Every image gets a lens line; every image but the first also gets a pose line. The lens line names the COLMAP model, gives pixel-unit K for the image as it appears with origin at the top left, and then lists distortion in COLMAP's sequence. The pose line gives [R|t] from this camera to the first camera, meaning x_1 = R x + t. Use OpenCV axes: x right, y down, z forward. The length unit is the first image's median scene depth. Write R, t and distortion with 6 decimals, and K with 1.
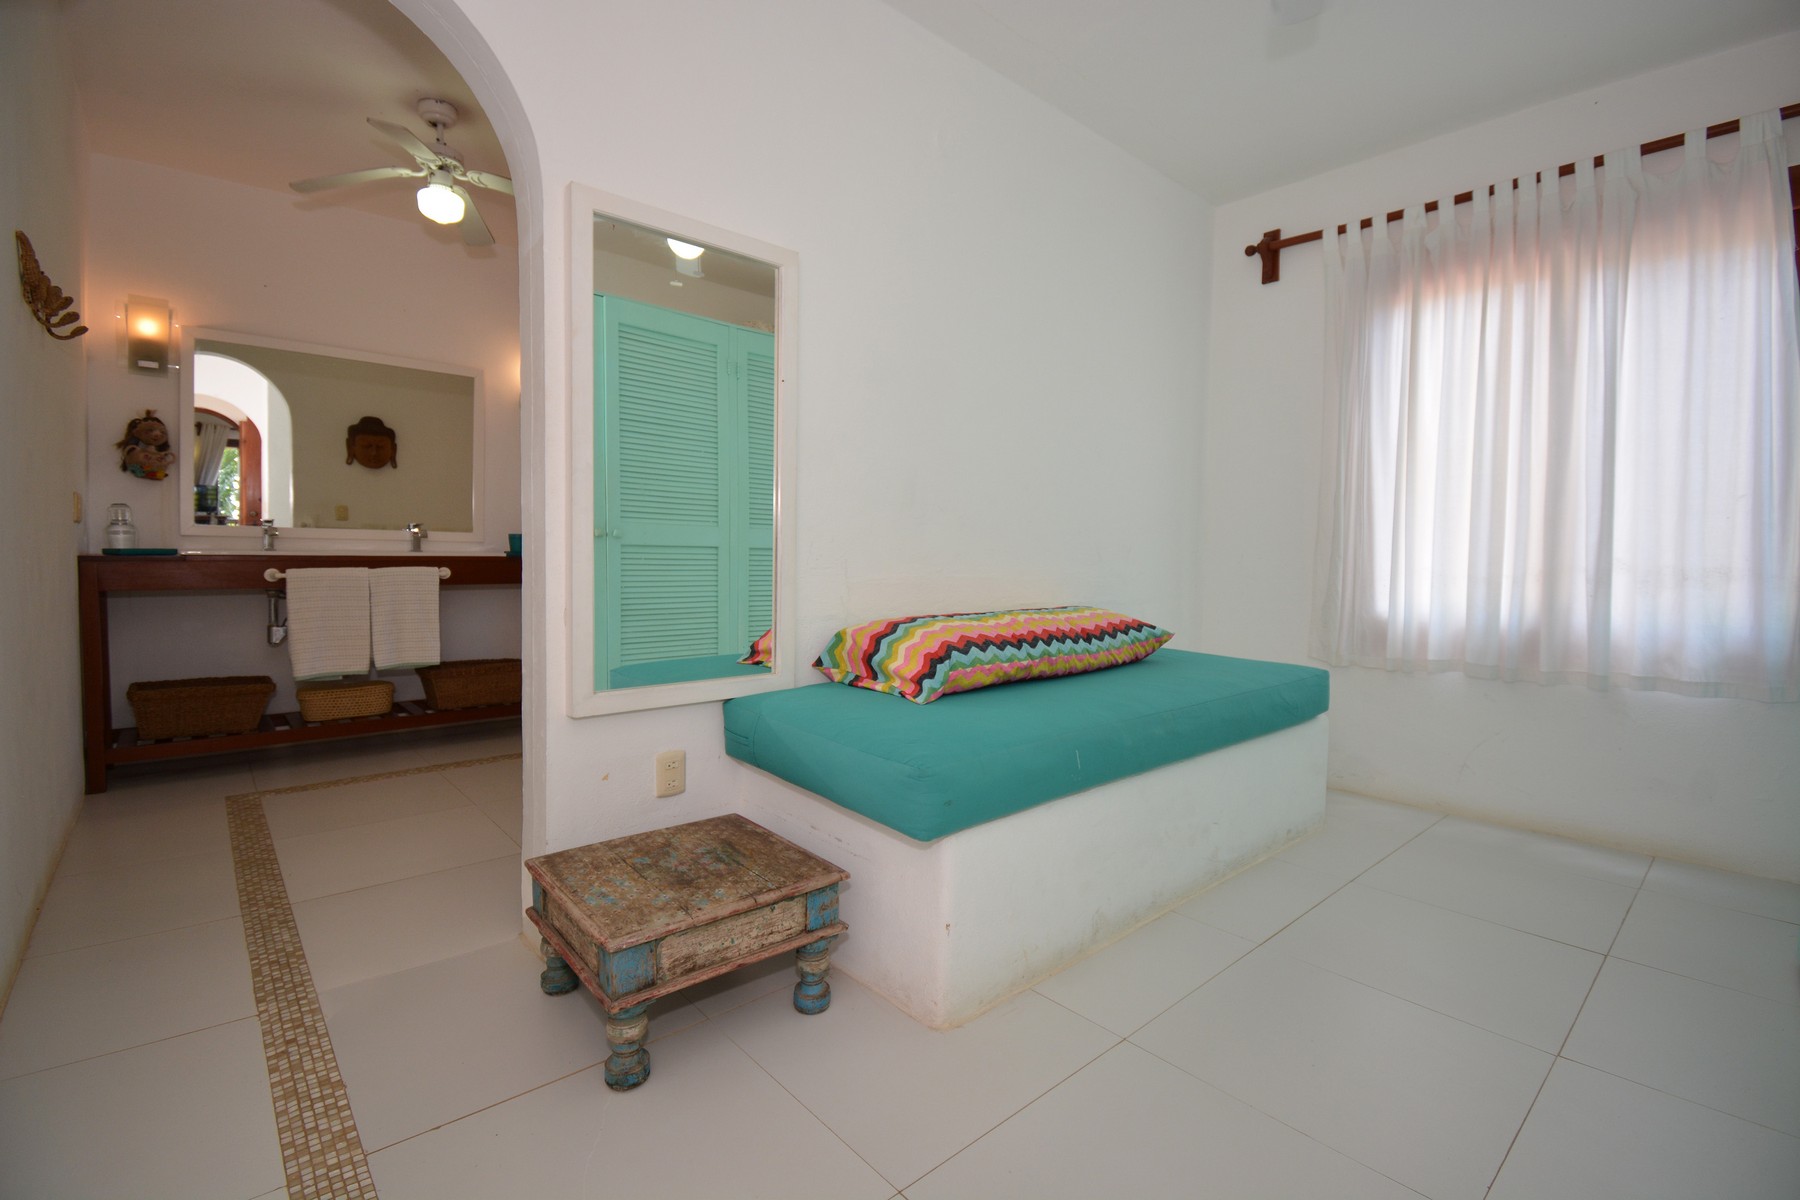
lens RADIAL K [[794.2, 0, 916.0], [0, 794.2, 588.1], [0, 0, 1]] dist [0.024943, -0.026645]
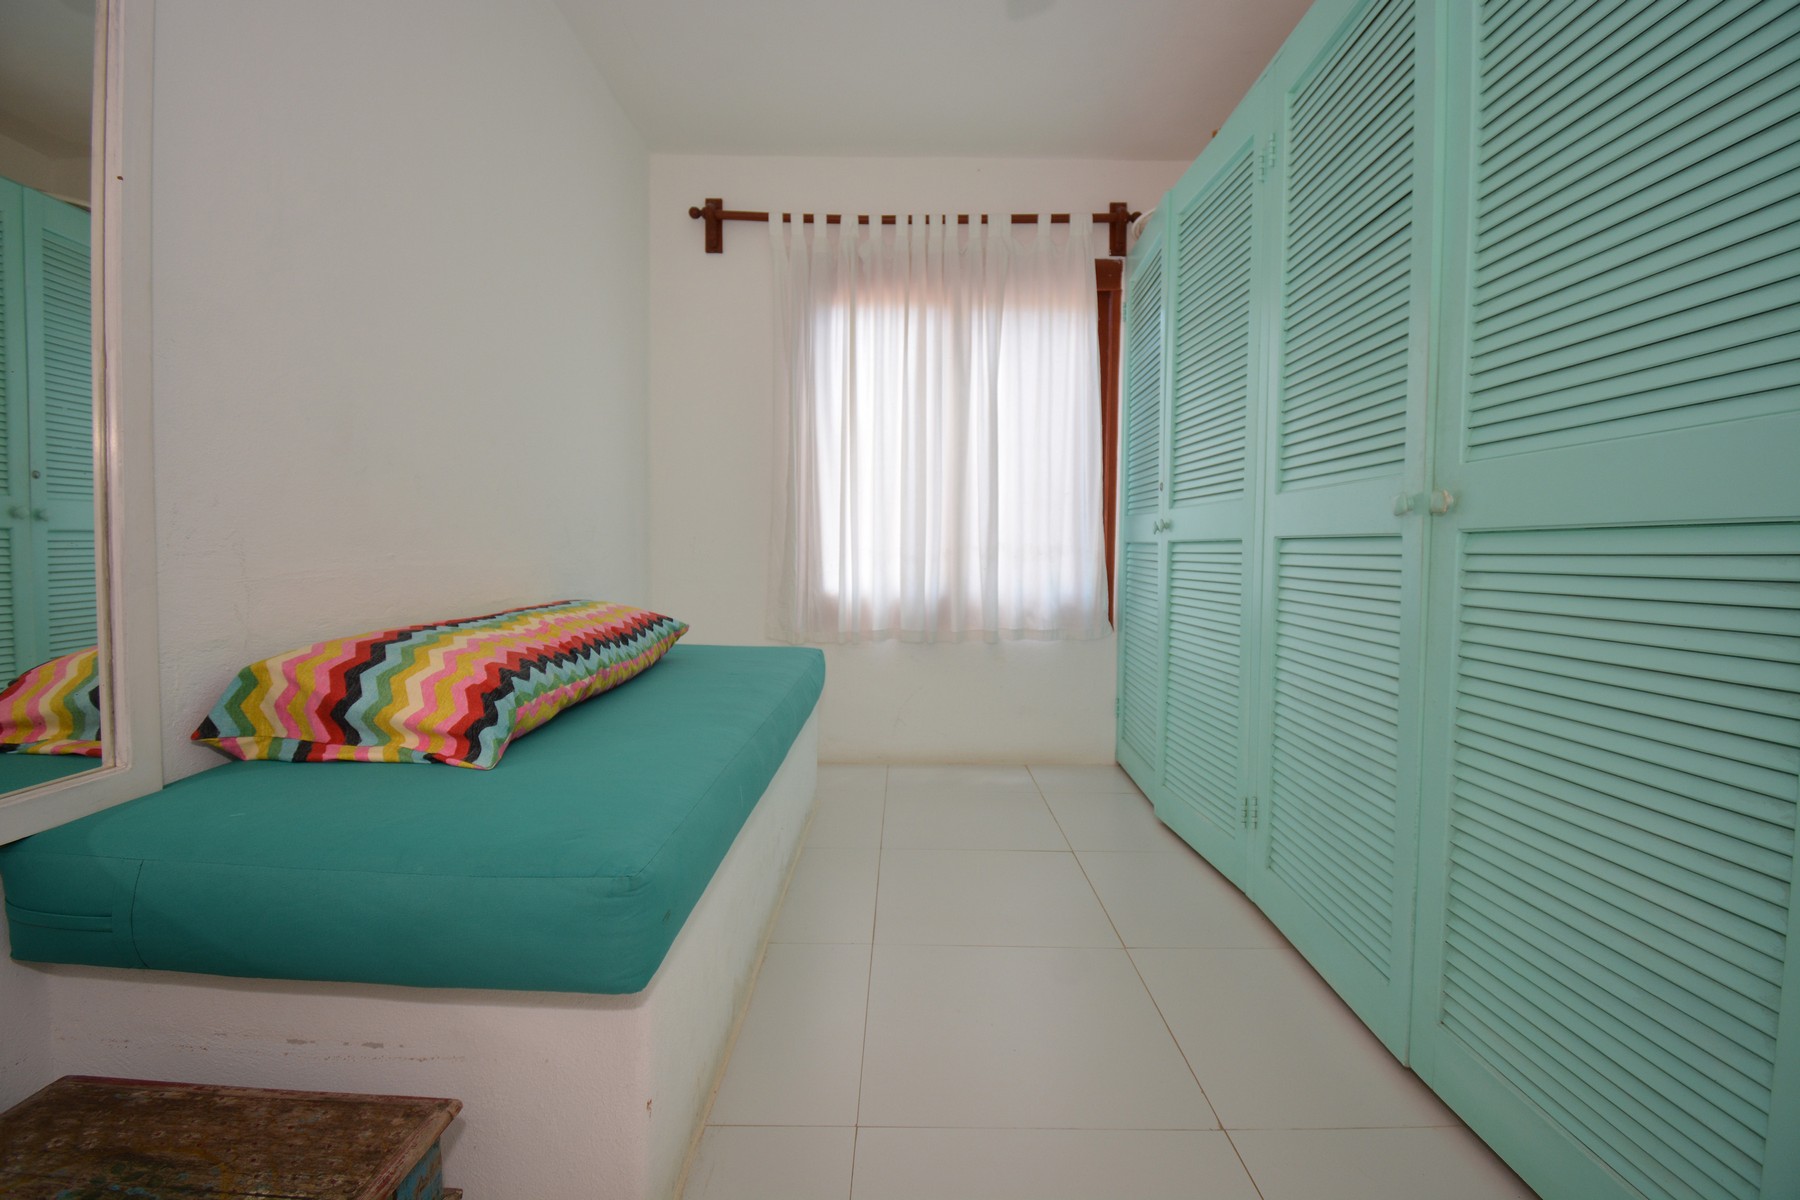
lens RADIAL K [[794.2, 0, 916.0], [0, 794.2, 588.1], [0, 0, 1]] dist [0.024943, -0.026645]
pose [[0.672319, -0.044901, 0.738898, -0.202354], [0.033032, 0.998984, 0.030651, -0.002982], [-0.739524, 0.003800, 0.673120, 0.299703]]
